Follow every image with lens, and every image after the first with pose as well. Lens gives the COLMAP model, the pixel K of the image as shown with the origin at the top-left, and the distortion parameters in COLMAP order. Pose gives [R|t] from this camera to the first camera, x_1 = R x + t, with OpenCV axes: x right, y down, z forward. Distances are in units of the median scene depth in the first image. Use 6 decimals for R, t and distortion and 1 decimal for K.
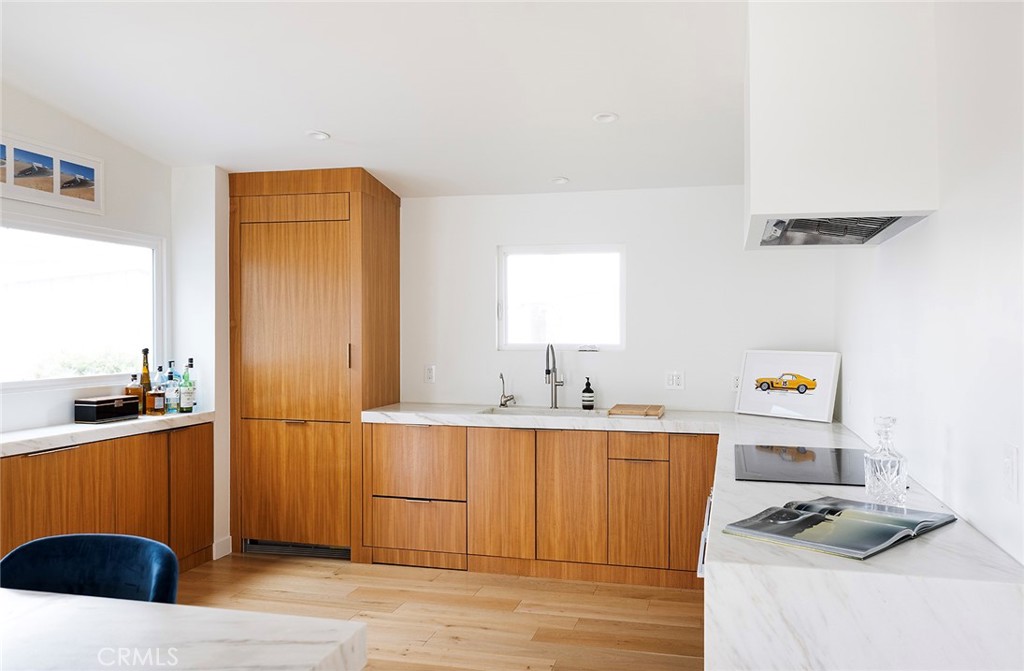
lens RADIAL K [[854.7, 0, 511.5], [0, 854.7, 336.7], [0, 0, 1]] dist [-0.012572, -0.005635]
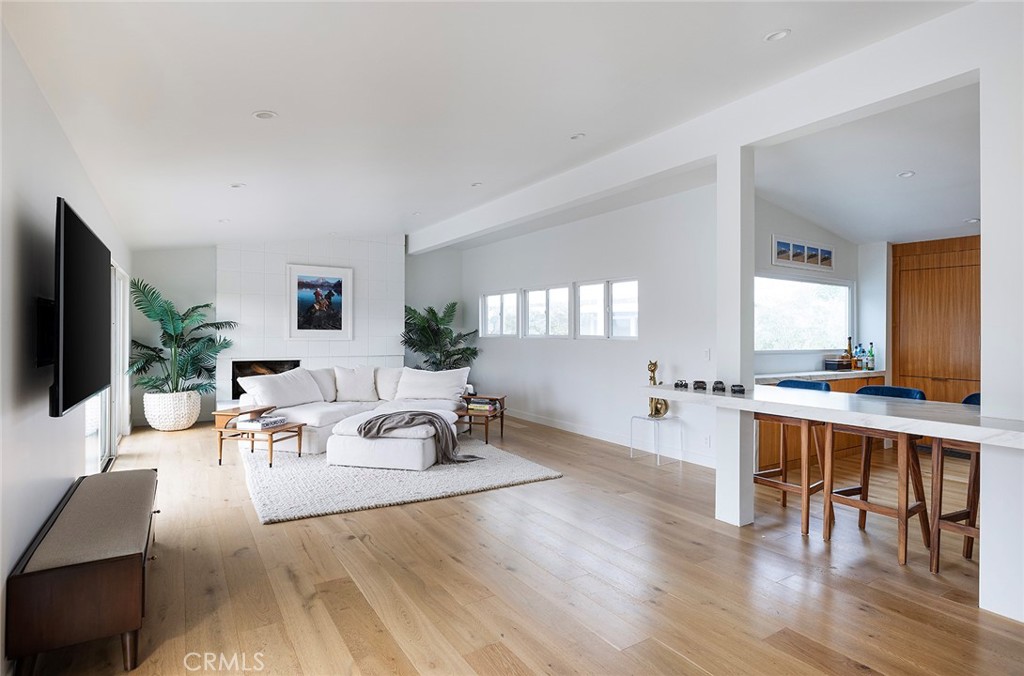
lens RADIAL K [[541.9, 0, 515.0], [0, 541.9, 331.2], [0, 0, 1]] dist [-0.002708, -0.000152]
pose [[0.729676, 0.005312, -0.683772, -0.130672], [-0.011882, 0.999917, -0.004911, 0.015916], [0.683690, 0.011708, 0.729679, -0.463473]]
